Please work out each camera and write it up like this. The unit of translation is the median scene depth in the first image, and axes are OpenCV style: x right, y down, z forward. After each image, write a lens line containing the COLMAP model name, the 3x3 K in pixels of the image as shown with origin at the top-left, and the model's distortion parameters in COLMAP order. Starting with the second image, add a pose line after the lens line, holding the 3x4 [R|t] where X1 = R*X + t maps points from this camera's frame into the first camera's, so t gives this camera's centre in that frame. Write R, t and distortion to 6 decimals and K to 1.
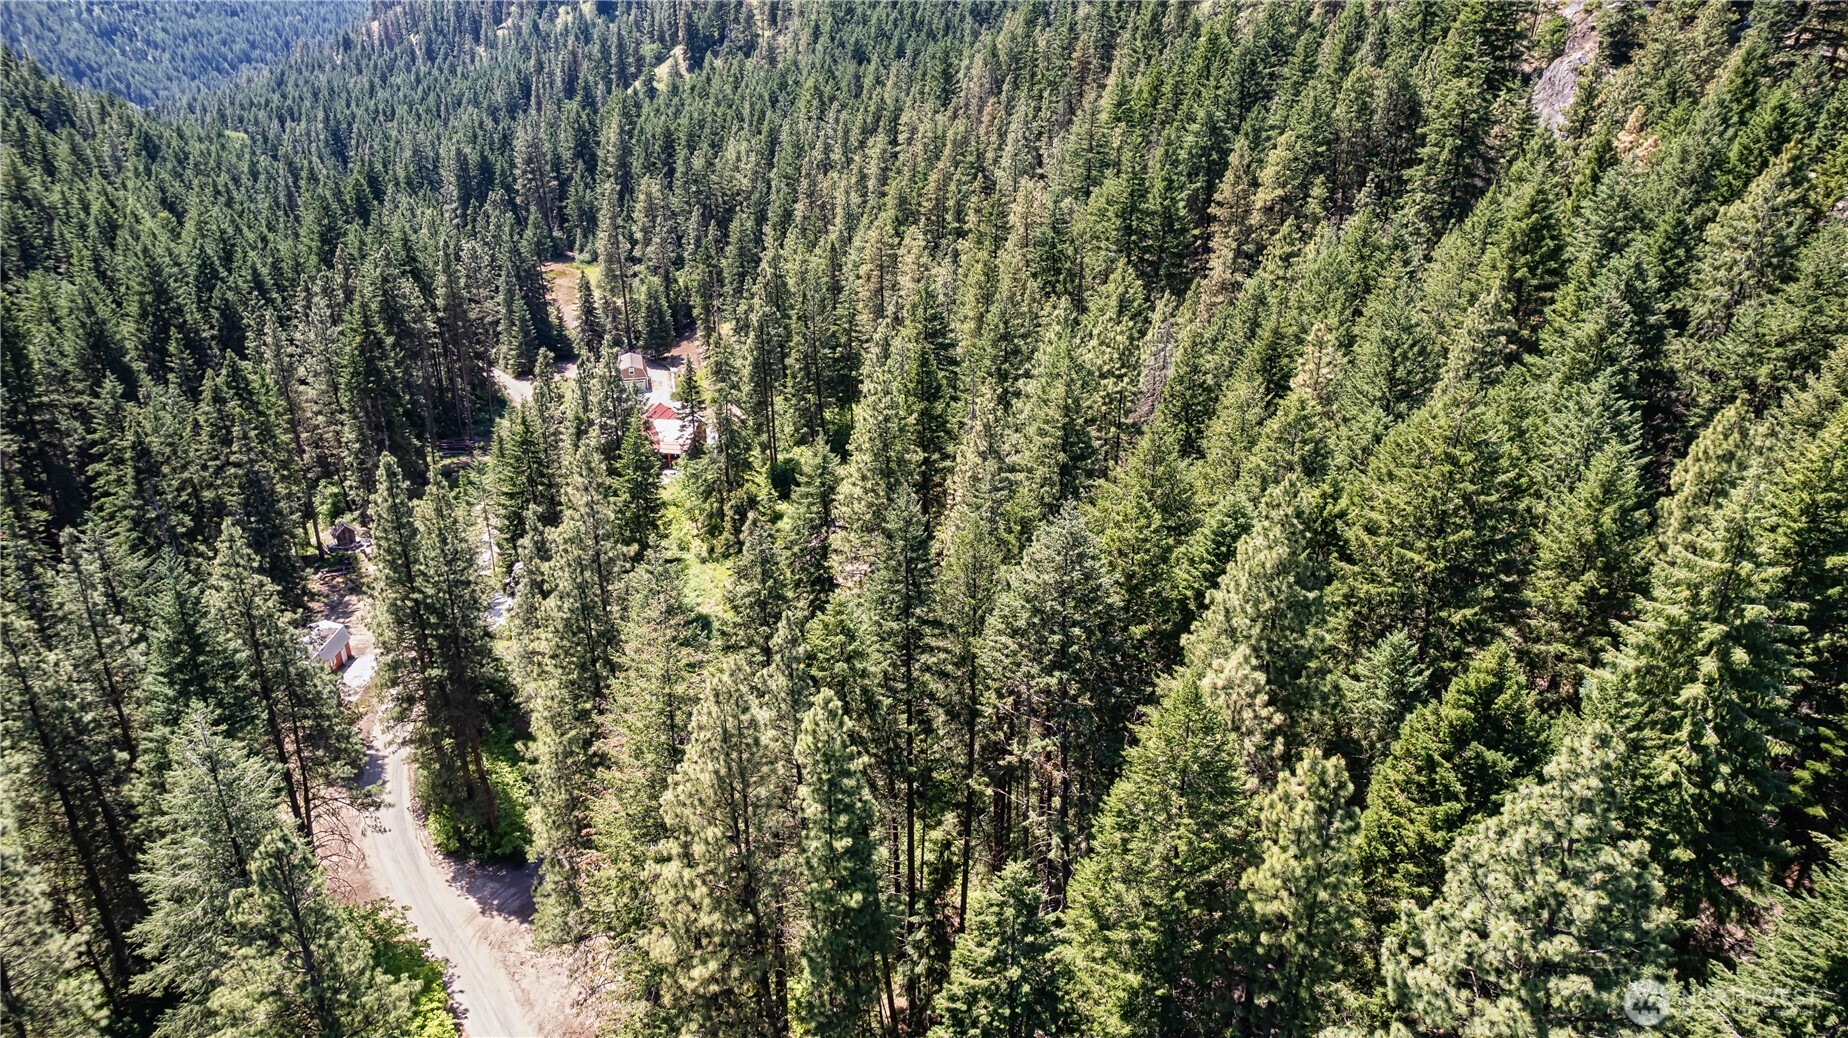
lens RADIAL K [[1206.6, 0, 924.0], [0, 1206.6, 519.0], [0, 0, 1]] dist [-0.076284, 0.100023]
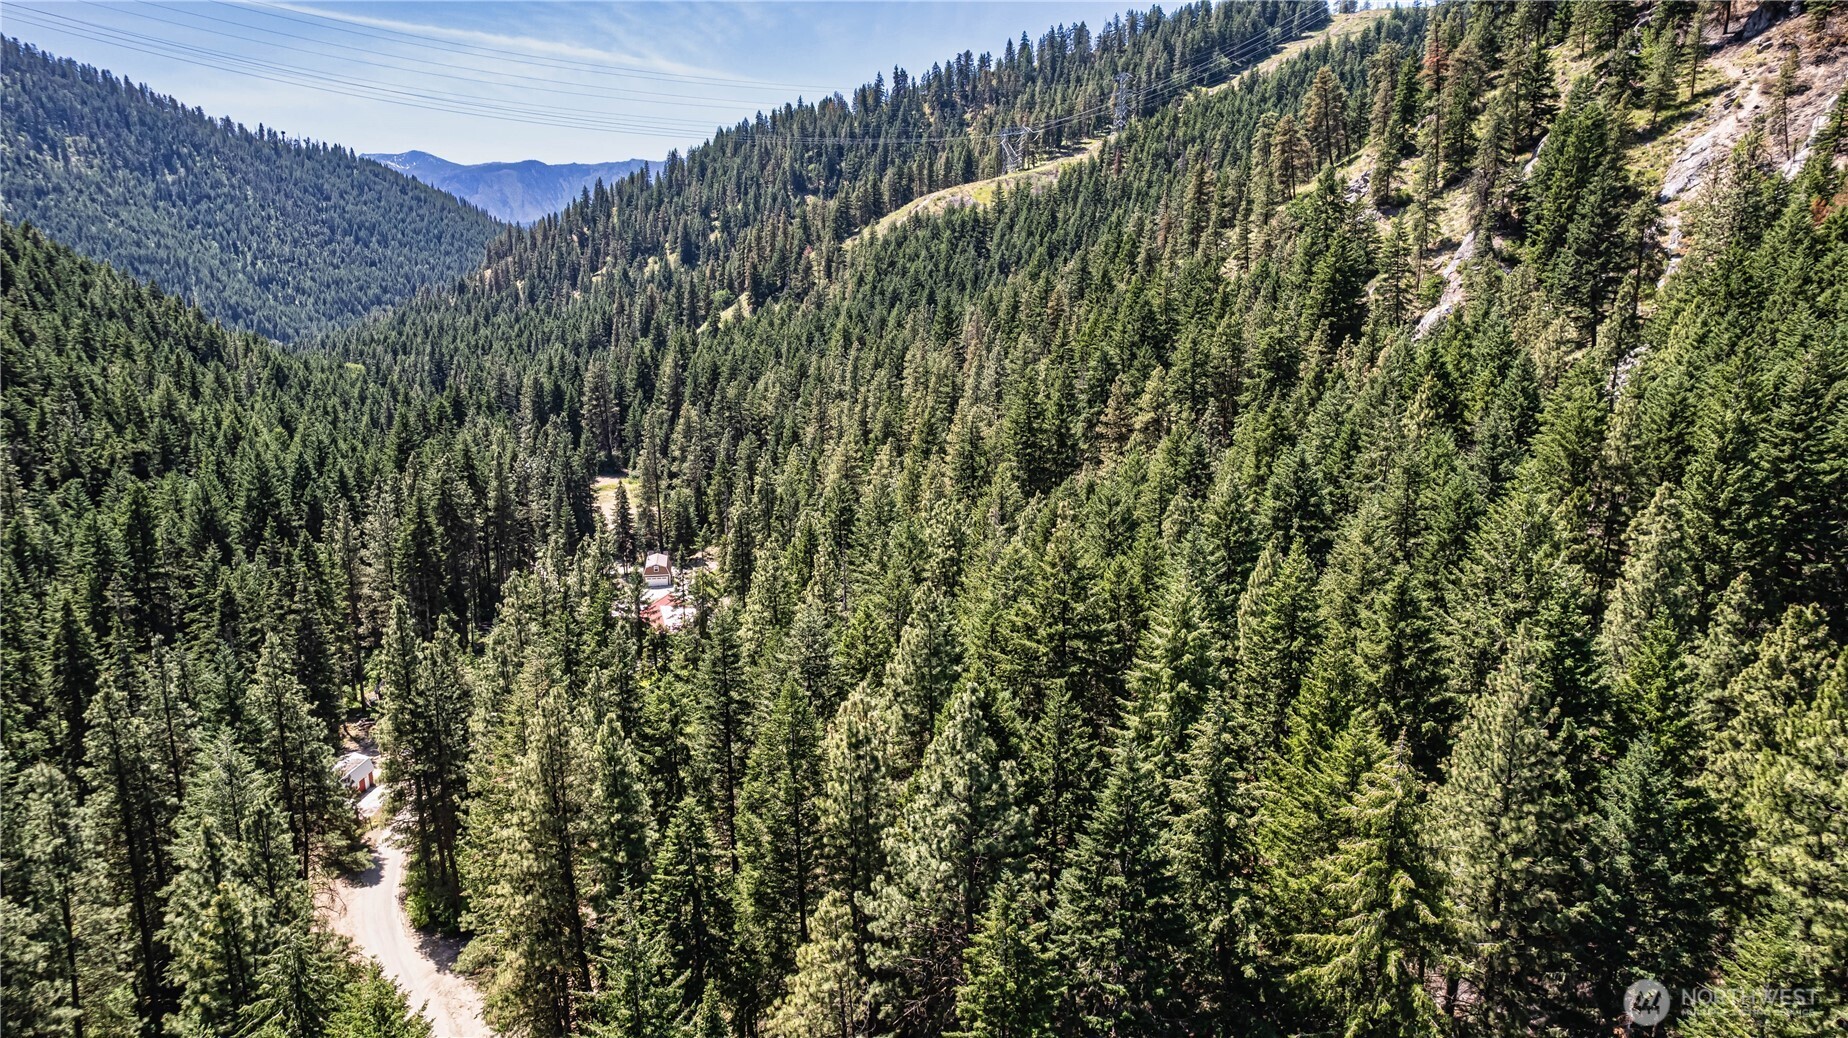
lens RADIAL K [[1206.6, 0, 924.0], [0, 1206.6, 519.0], [0, 0, 1]] dist [-0.076284, 0.100023]
pose [[0.997650, 0.014743, -0.066914, 0.083978], [-0.027027, 0.982069, -0.186575, 0.035659], [0.062963, 0.187945, 0.980159, -0.106395]]
